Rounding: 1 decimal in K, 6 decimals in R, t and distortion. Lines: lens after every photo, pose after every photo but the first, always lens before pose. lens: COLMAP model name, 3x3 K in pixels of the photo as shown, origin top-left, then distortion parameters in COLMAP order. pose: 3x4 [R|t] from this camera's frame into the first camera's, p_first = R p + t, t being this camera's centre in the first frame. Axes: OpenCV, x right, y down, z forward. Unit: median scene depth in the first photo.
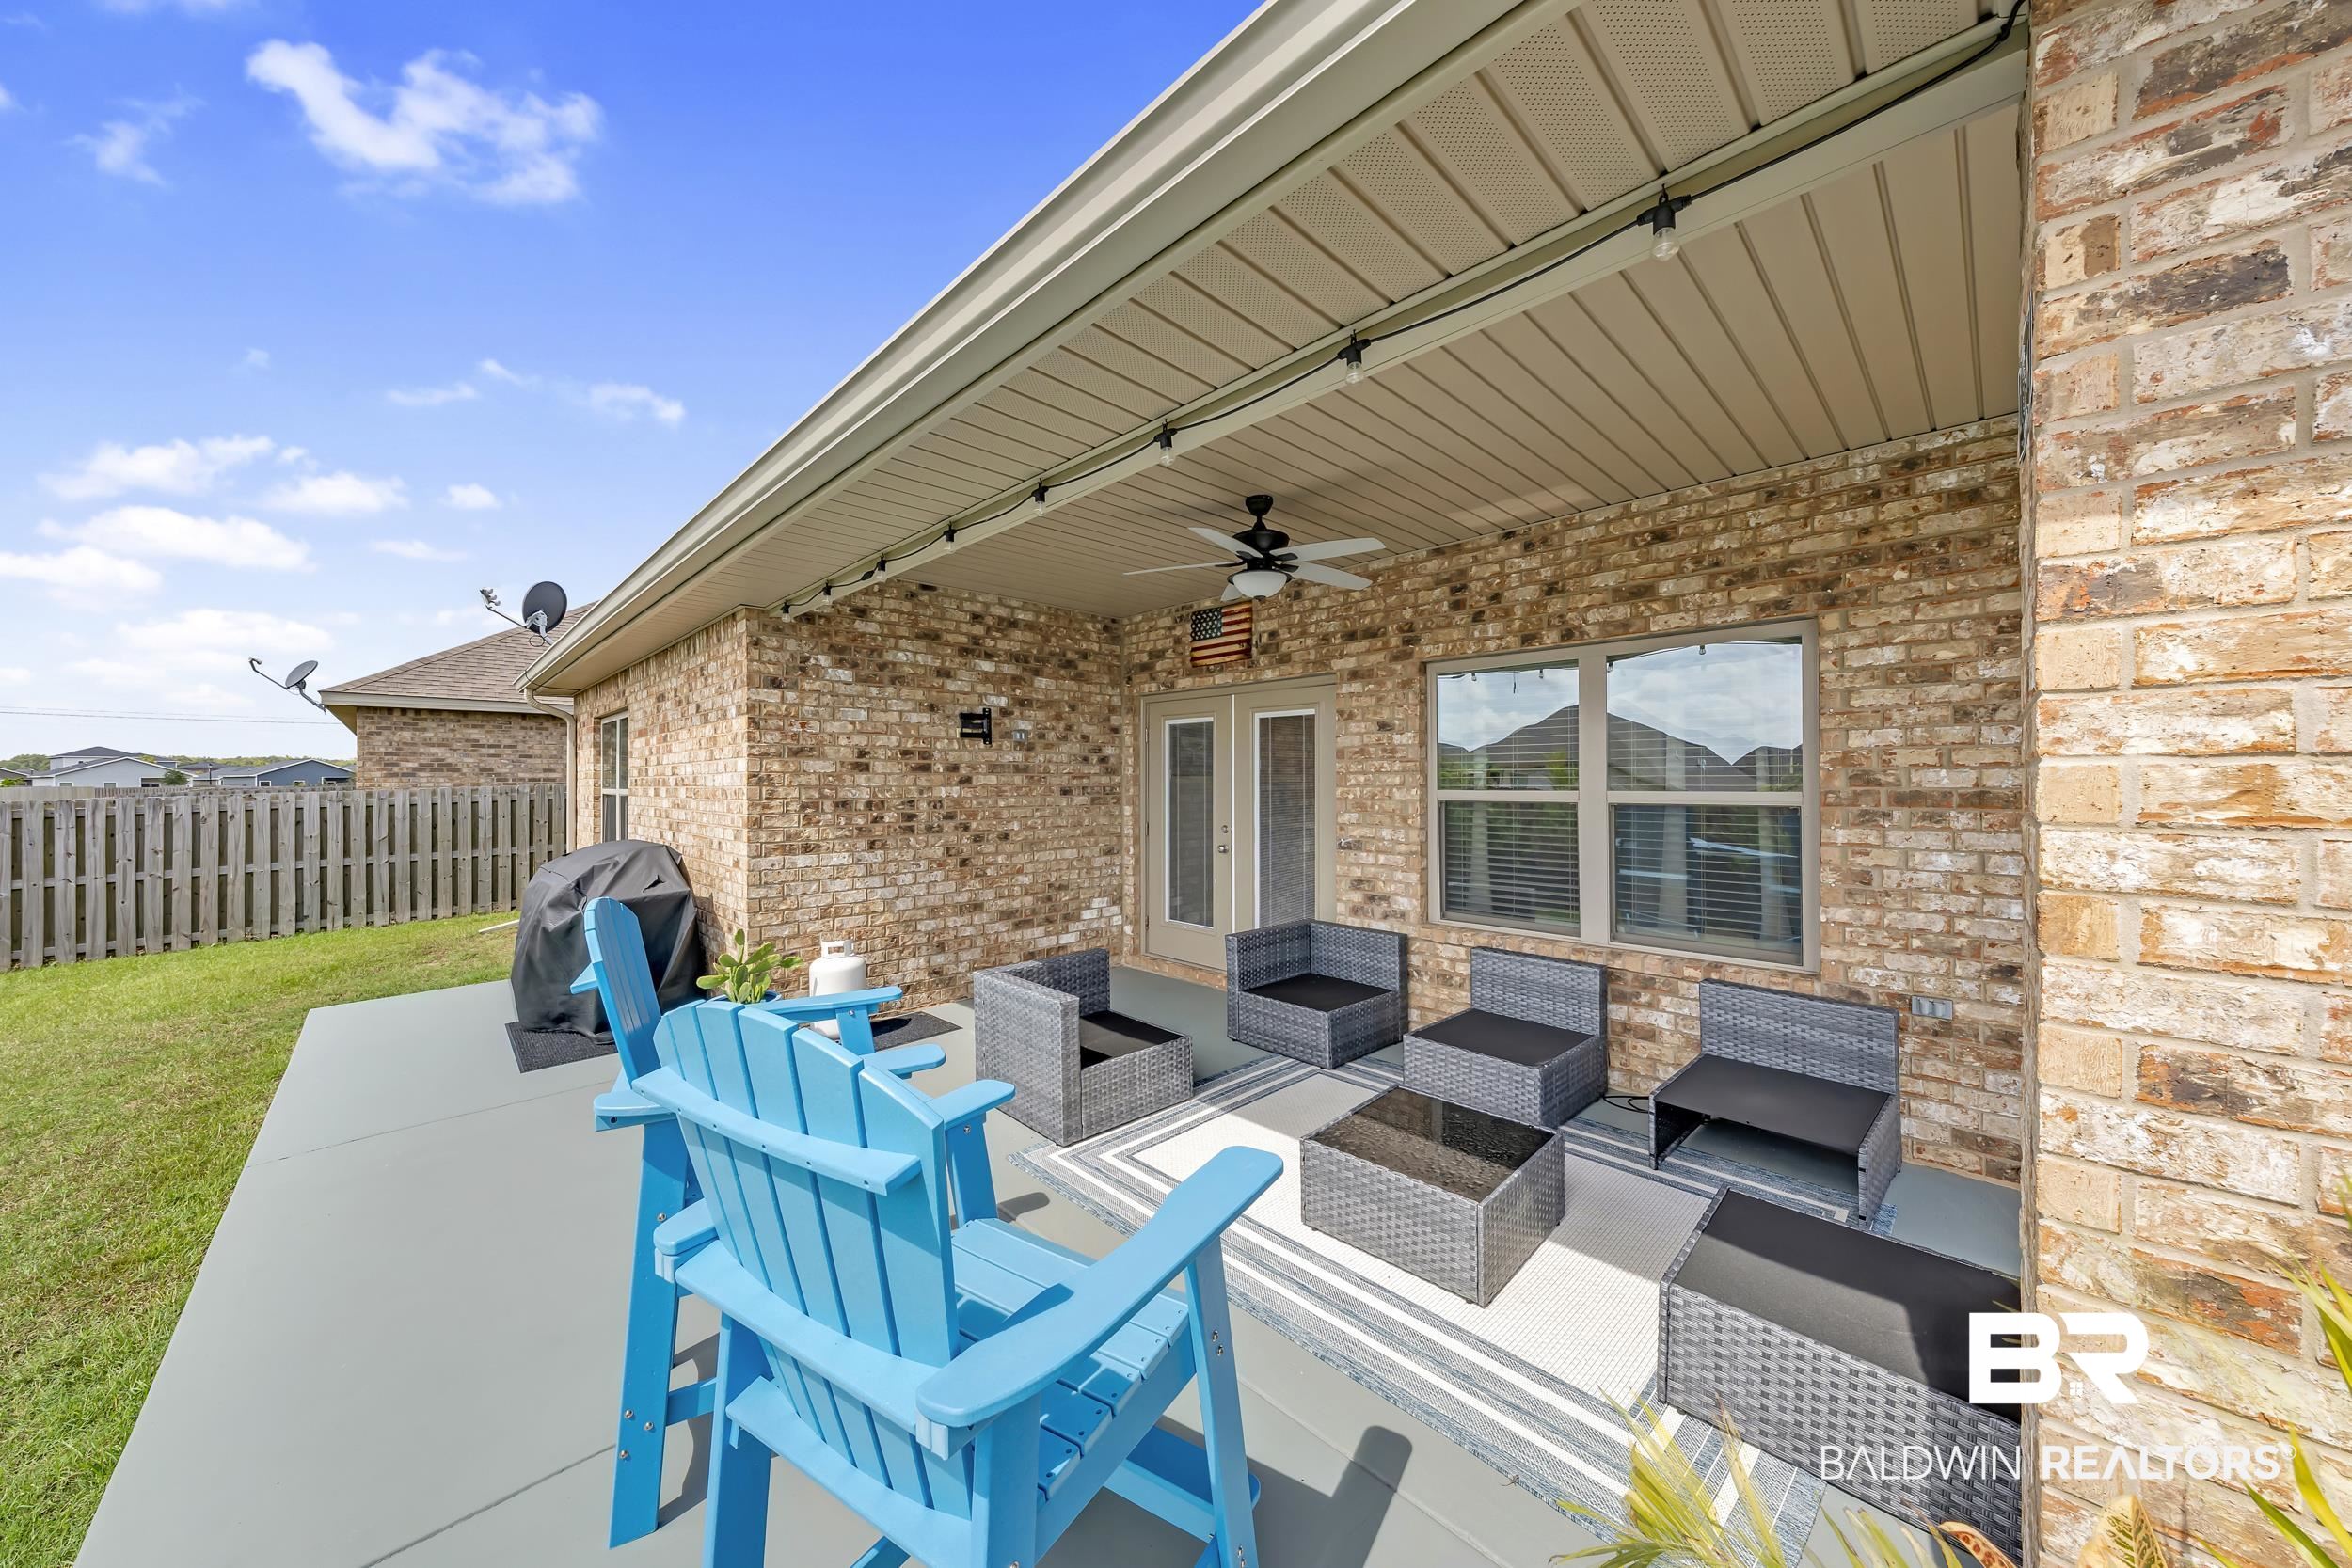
lens RADIAL K [[832.6, 0, 1175.3], [0, 832.6, 787.6], [0, 0, 1]] dist [-0.004058, 0.000000]
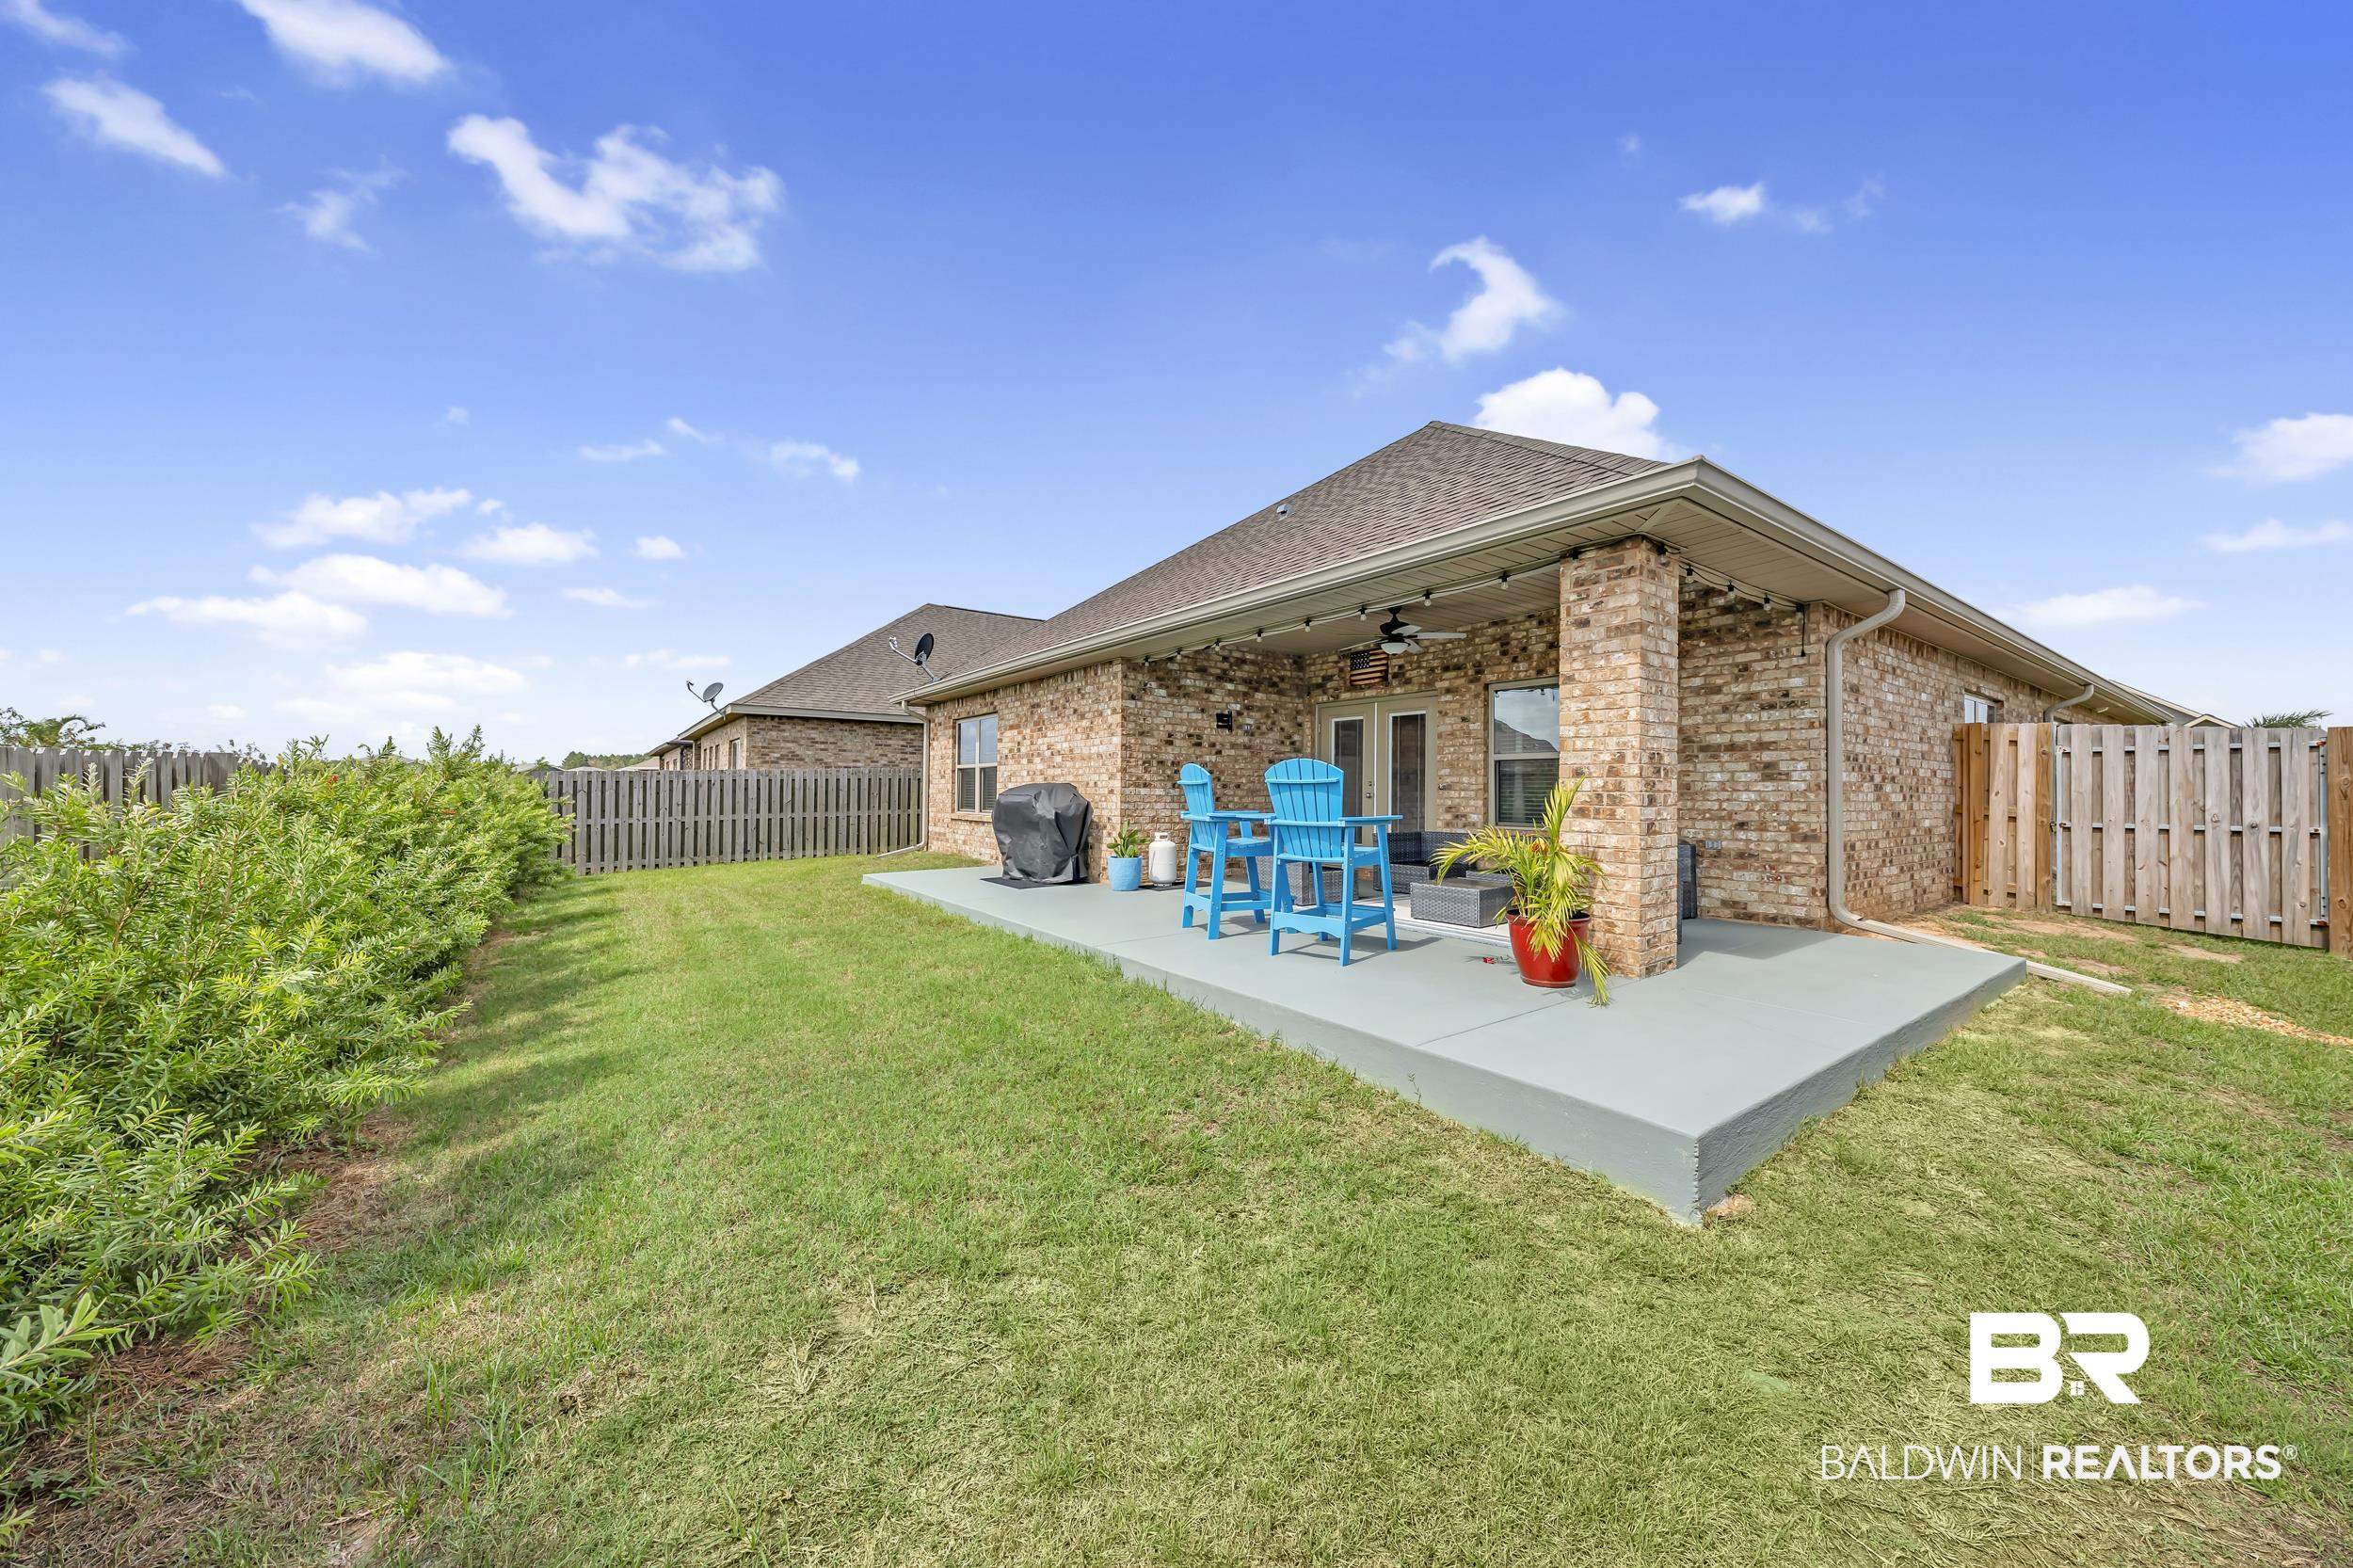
lens RADIAL K [[1151.7, 0, 1092.0], [0, 1151.7, 820.8], [0, 0, 1]] dist [-0.003490, 0.000346]
pose [[0.989621, 0.009860, -0.143360, -0.173096], [-0.011789, 0.999851, -0.012612, 0.173643], [0.143214, 0.014171, 0.989590, -1.466055]]
